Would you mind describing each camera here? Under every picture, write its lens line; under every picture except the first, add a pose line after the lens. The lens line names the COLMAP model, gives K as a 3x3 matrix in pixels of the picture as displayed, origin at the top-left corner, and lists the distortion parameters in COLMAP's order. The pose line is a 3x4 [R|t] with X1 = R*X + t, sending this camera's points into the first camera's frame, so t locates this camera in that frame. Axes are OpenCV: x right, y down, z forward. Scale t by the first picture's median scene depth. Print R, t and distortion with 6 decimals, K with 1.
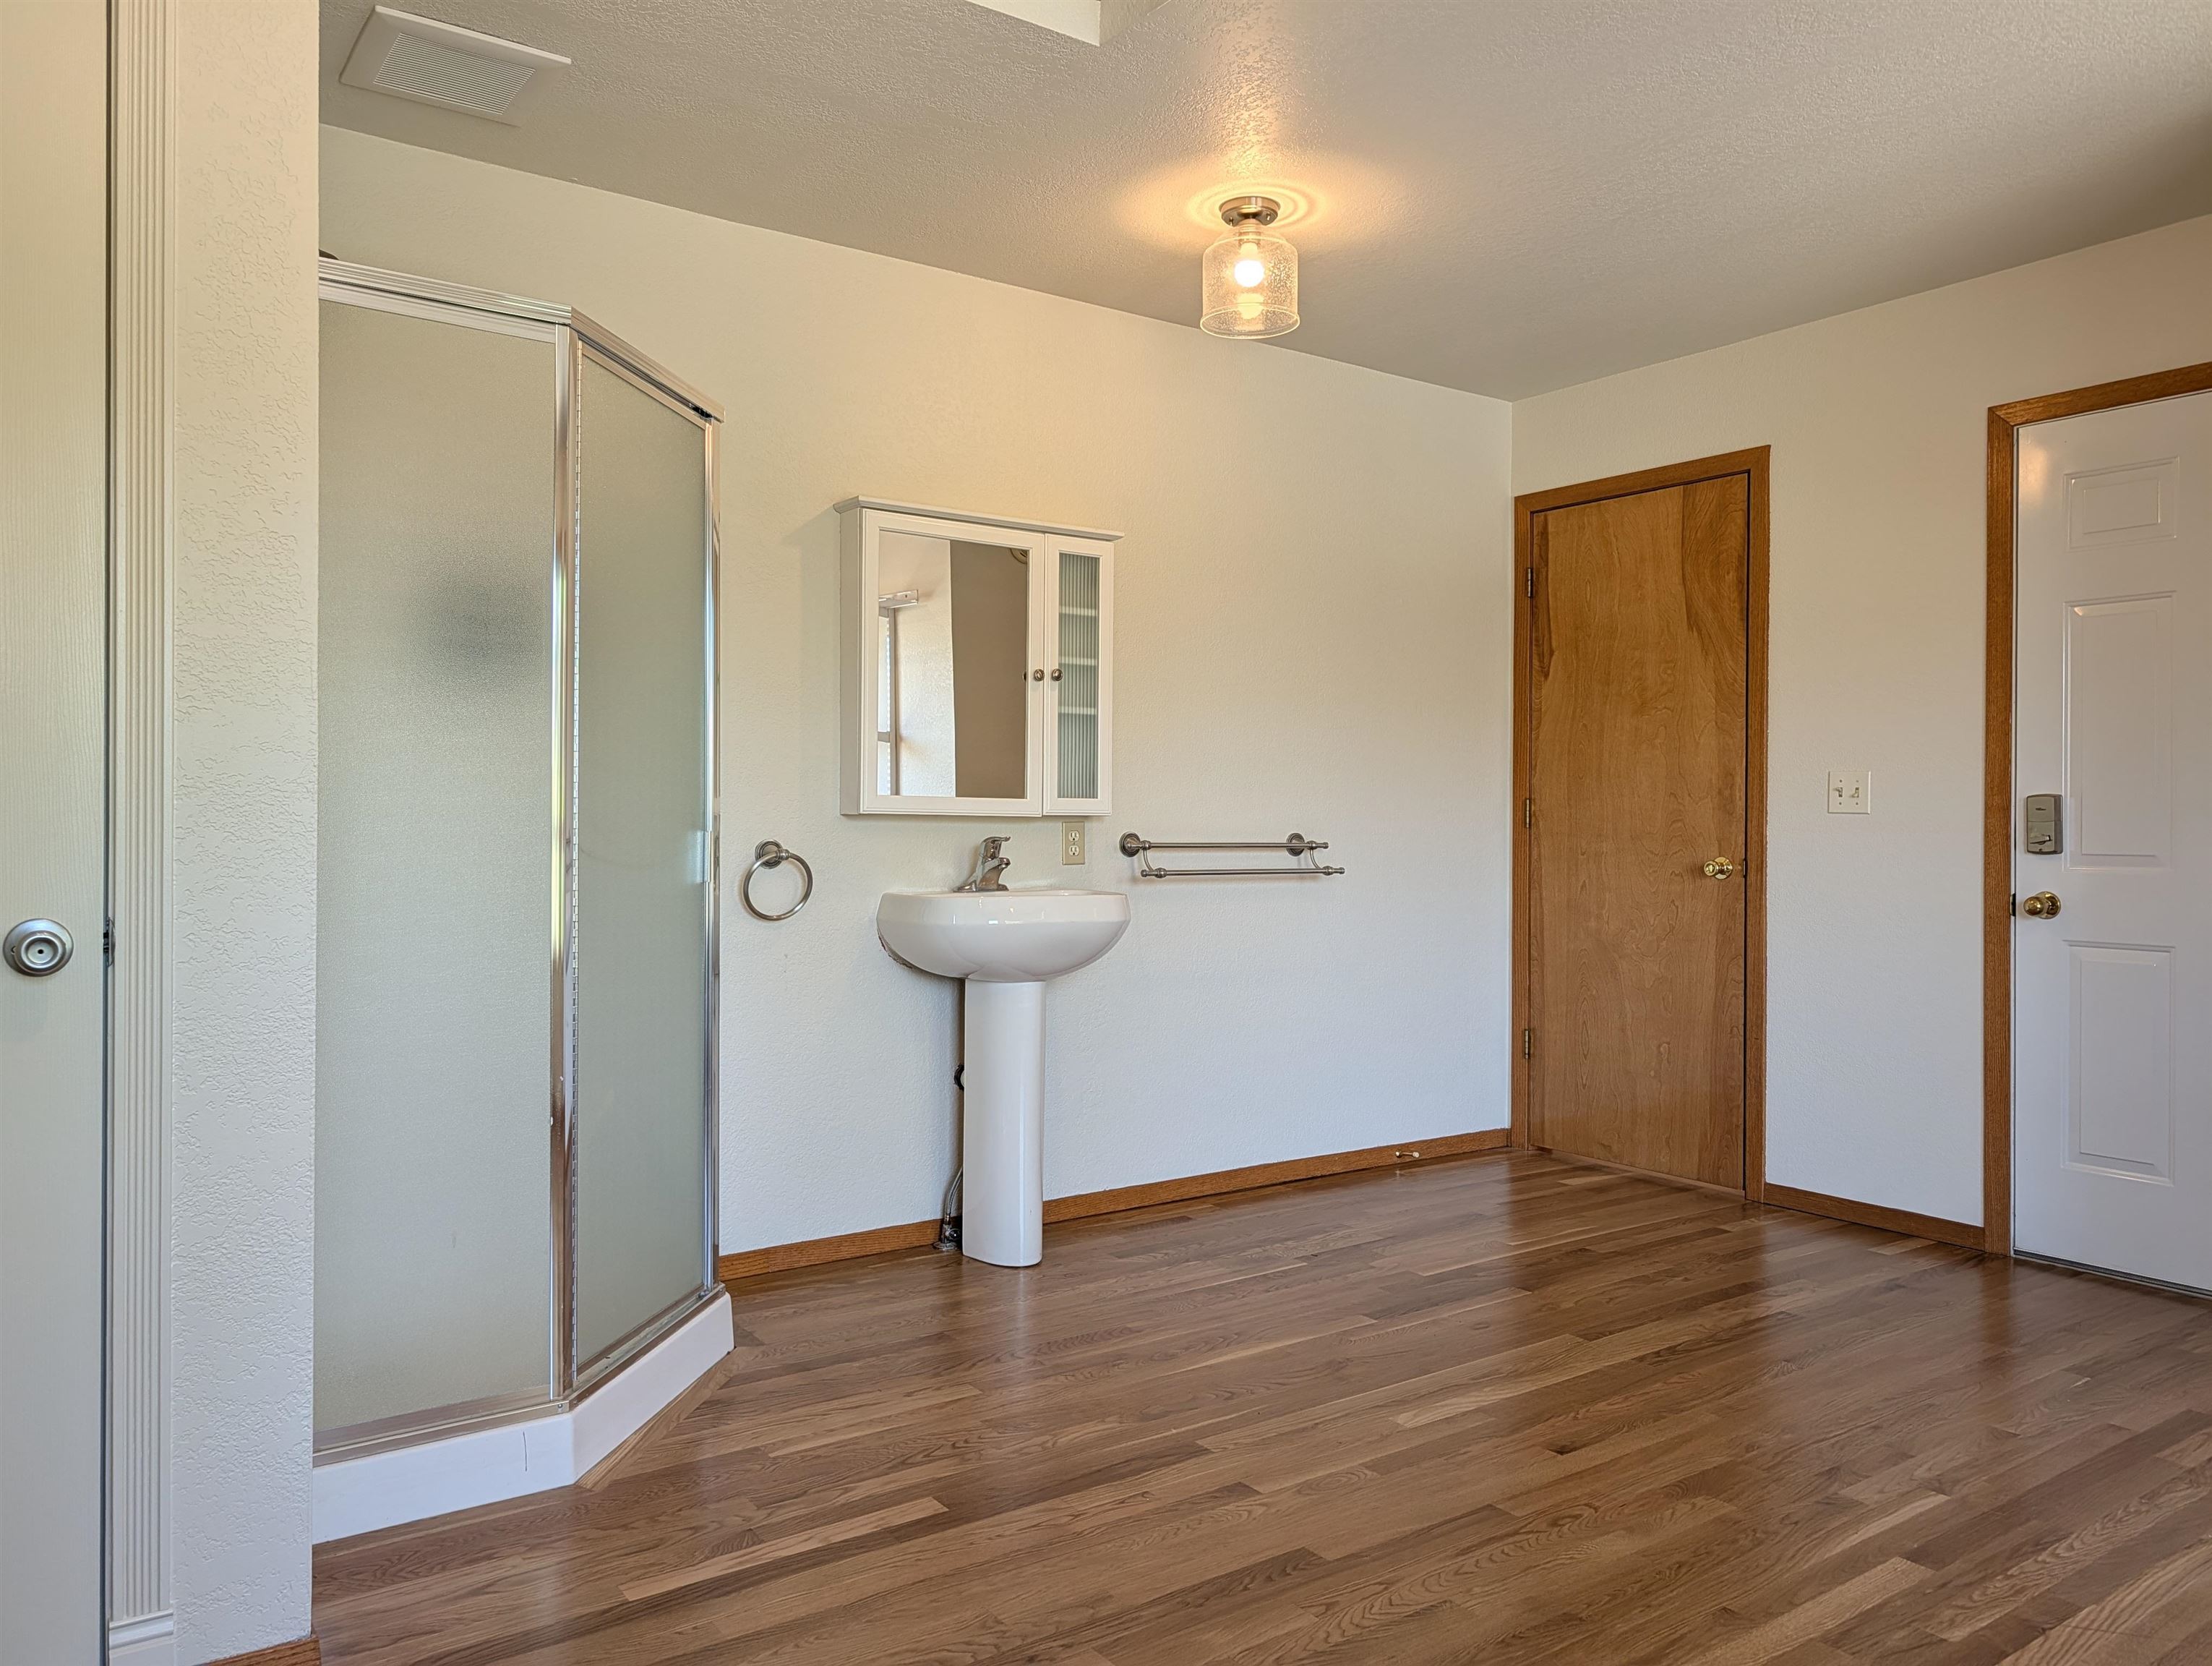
lens RADIAL K [[1580.2, 0, 1093.6], [0, 1580.2, 818.9], [0, 0, 1]] dist [0.015320, -0.021122]
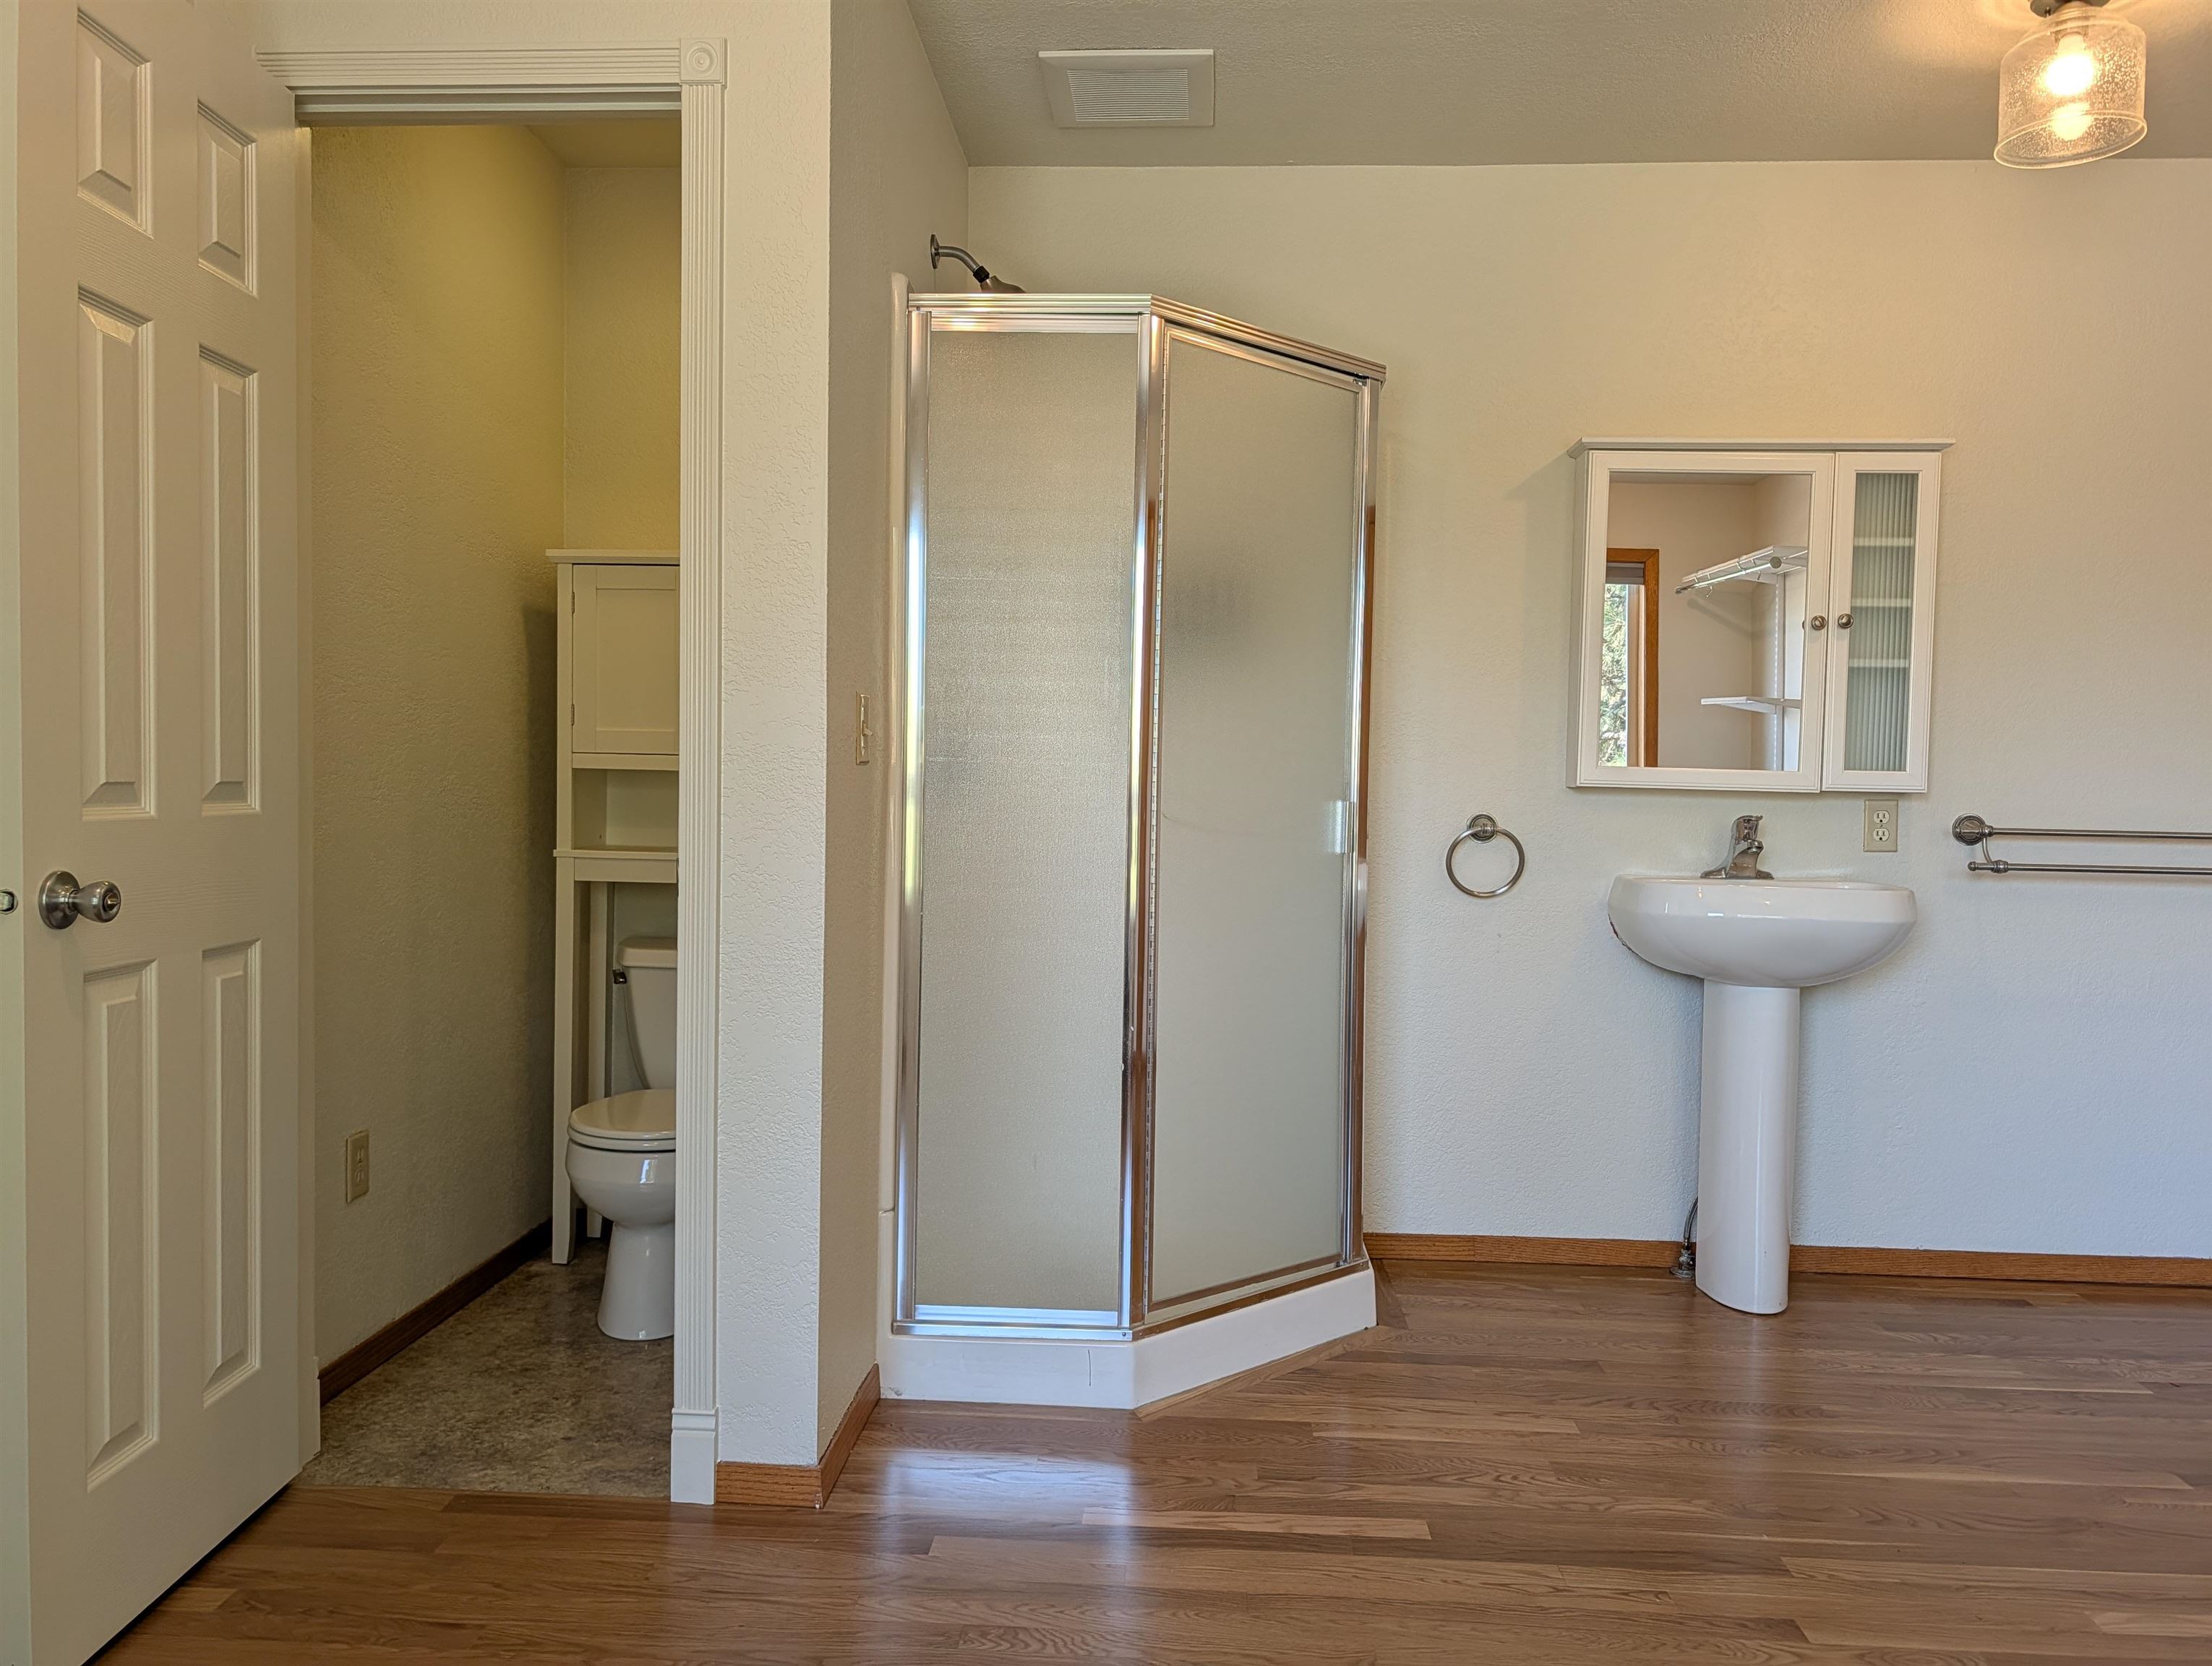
lens RADIAL K [[1580.2, 0, 1095.1], [0, 1580.2, 843.0], [0, 0, 1]] dist [0.015320, -0.021122]
pose [[0.780111, 0.032999, -0.624770, 0.209741], [-0.013010, 0.999248, 0.036533, -0.000349], [0.625506, -0.020372, 0.779954, 0.108517]]
